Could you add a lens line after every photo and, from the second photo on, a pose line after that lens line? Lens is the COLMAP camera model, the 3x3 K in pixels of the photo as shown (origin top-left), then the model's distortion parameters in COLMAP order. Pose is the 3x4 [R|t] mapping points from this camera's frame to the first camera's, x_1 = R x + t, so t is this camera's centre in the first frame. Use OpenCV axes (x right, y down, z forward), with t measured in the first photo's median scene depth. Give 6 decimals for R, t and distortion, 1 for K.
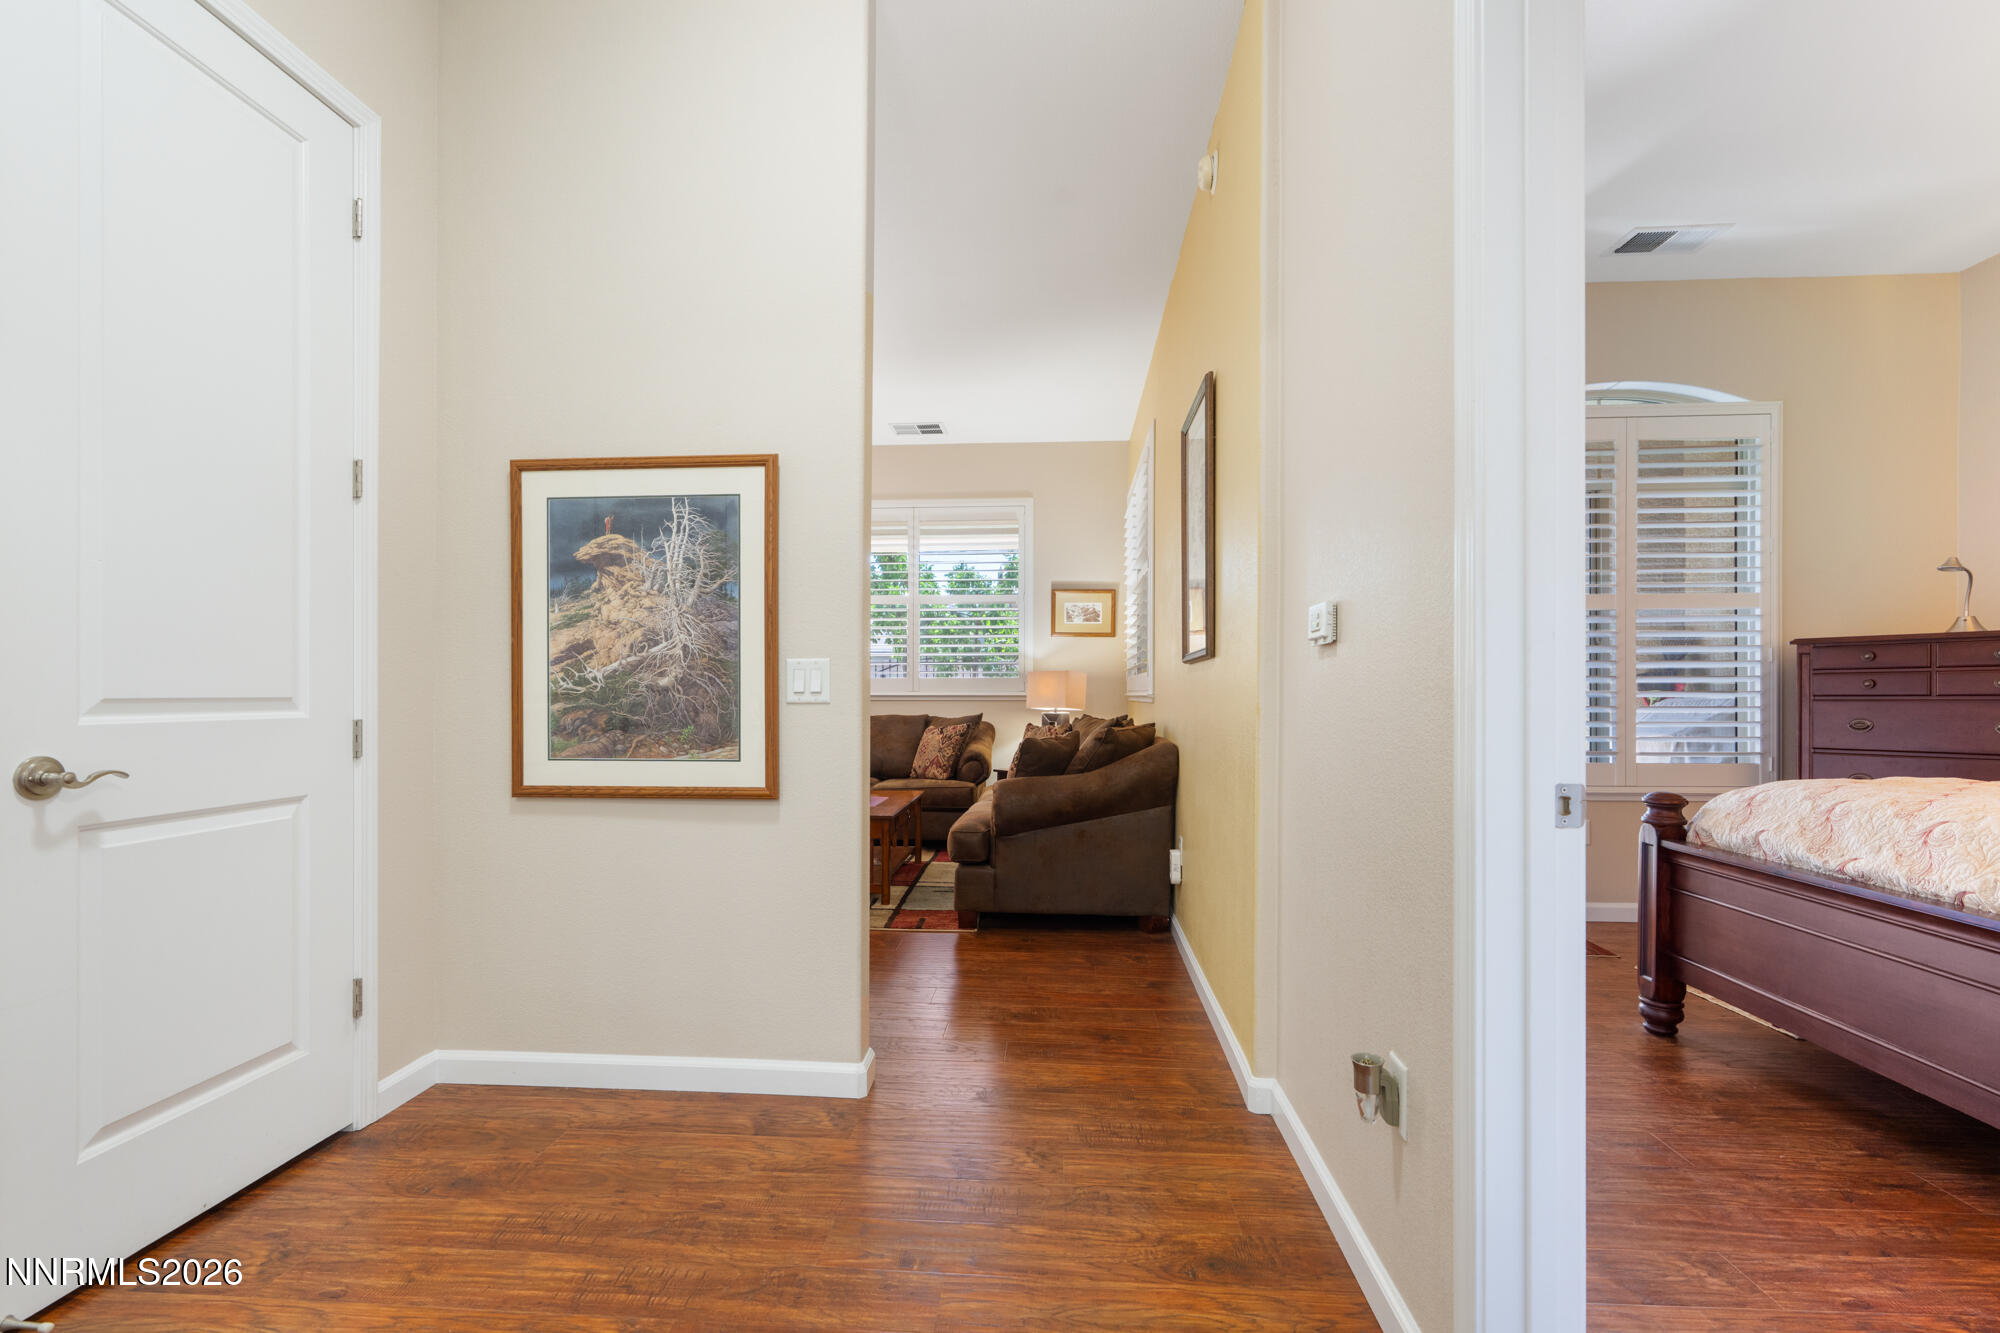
lens RADIAL K [[898.1, 0, 1014.8], [0, 898.1, 686.5], [0, 0, 1]] dist [-0.004342, 0.002405]
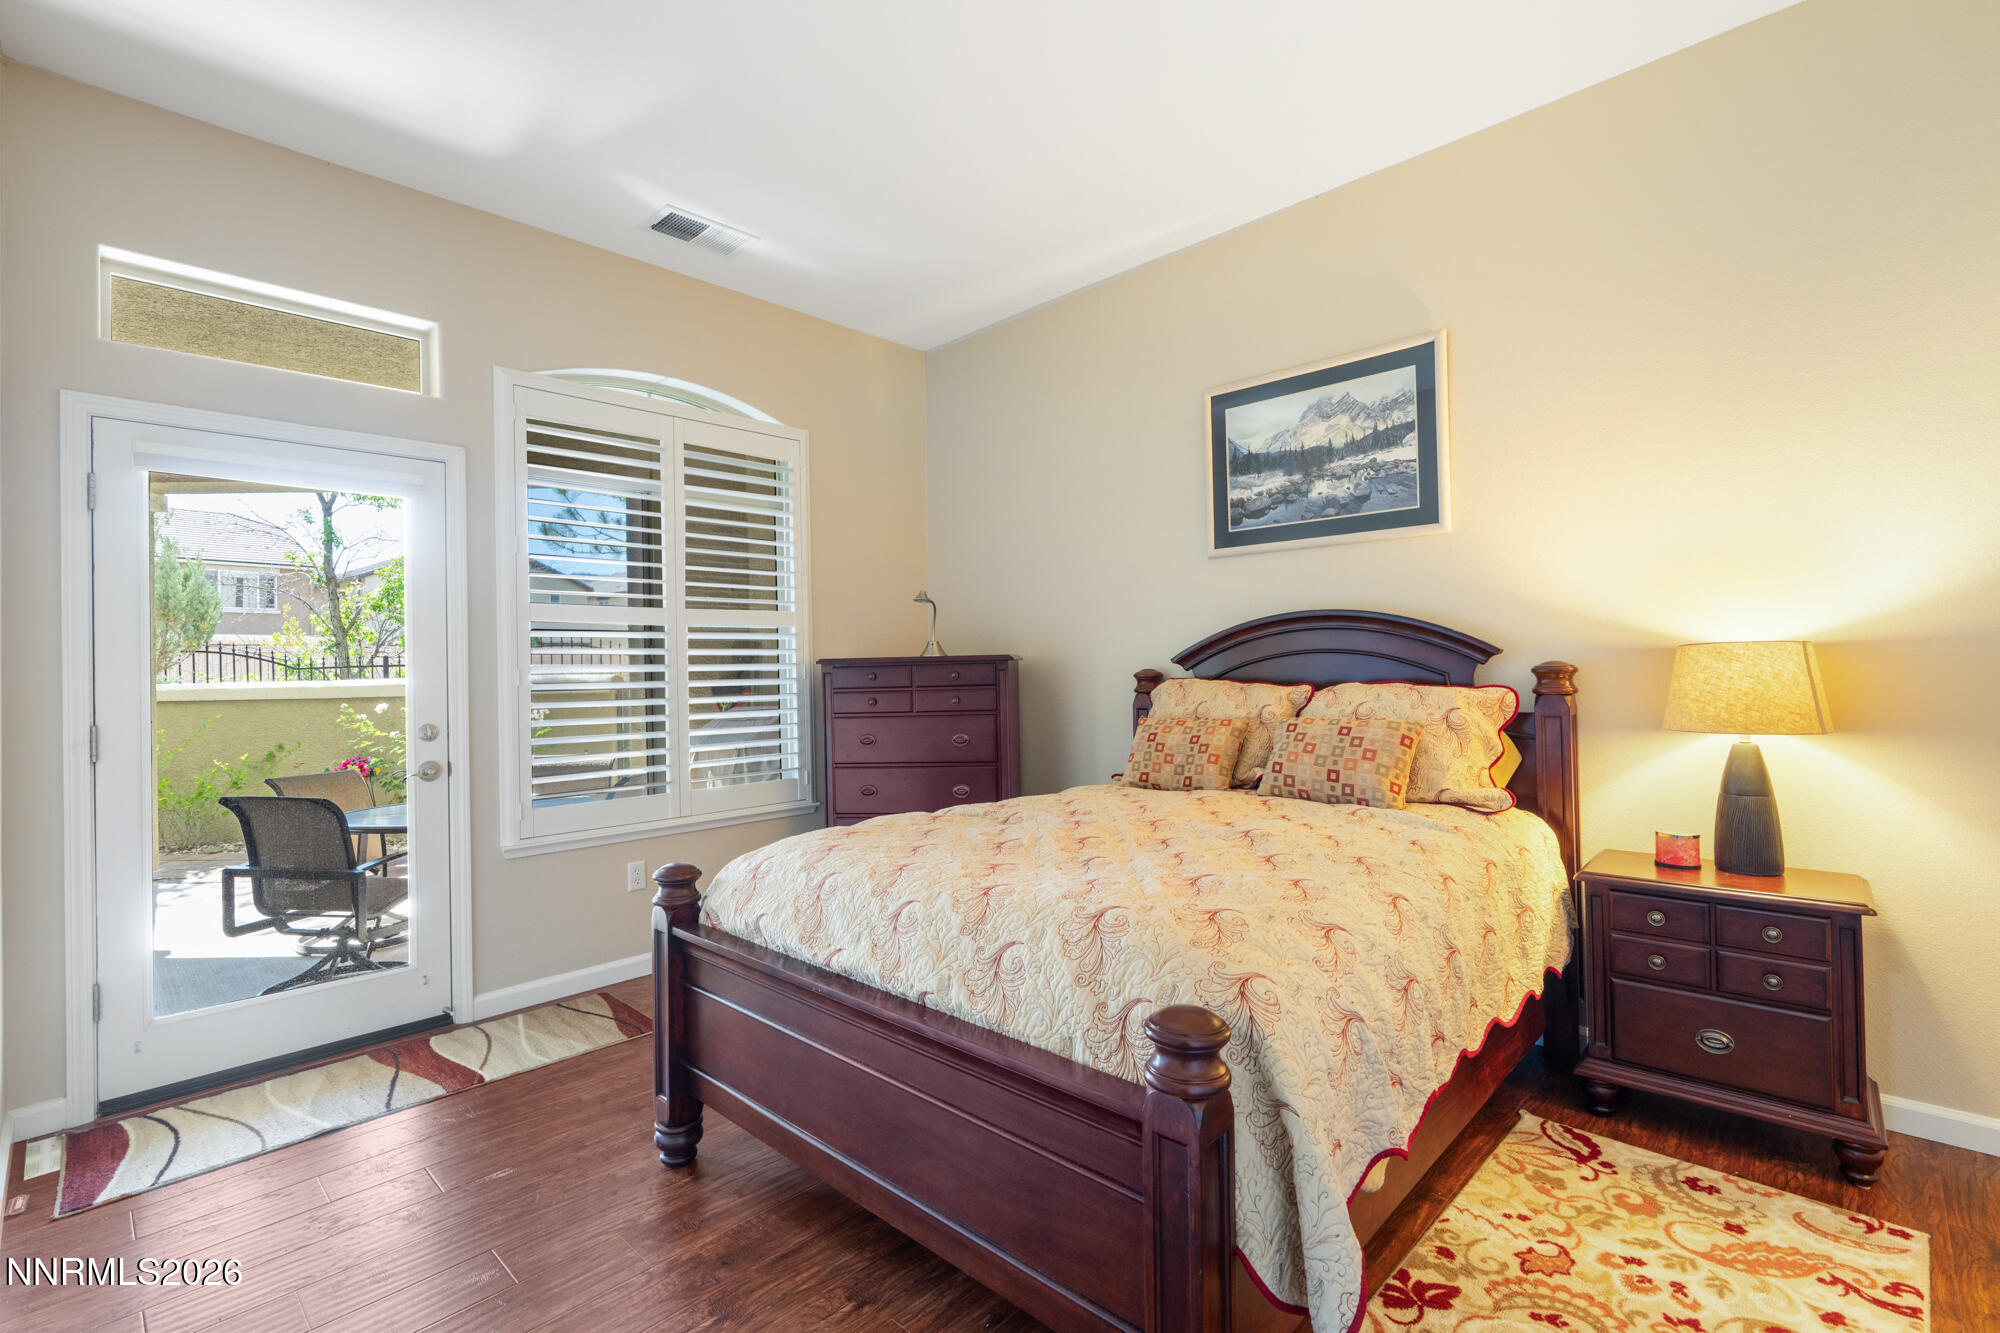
lens RADIAL K [[898.1, 0, 1006.7], [0, 898.1, 661.9], [0, 0, 1]] dist [-0.004342, 0.002405]
pose [[0.630998, -0.010713, 0.775710, 0.229658], [0.023514, 0.999709, -0.005320, -0.044982], [-0.775428, 0.021597, 0.631067, 0.201022]]
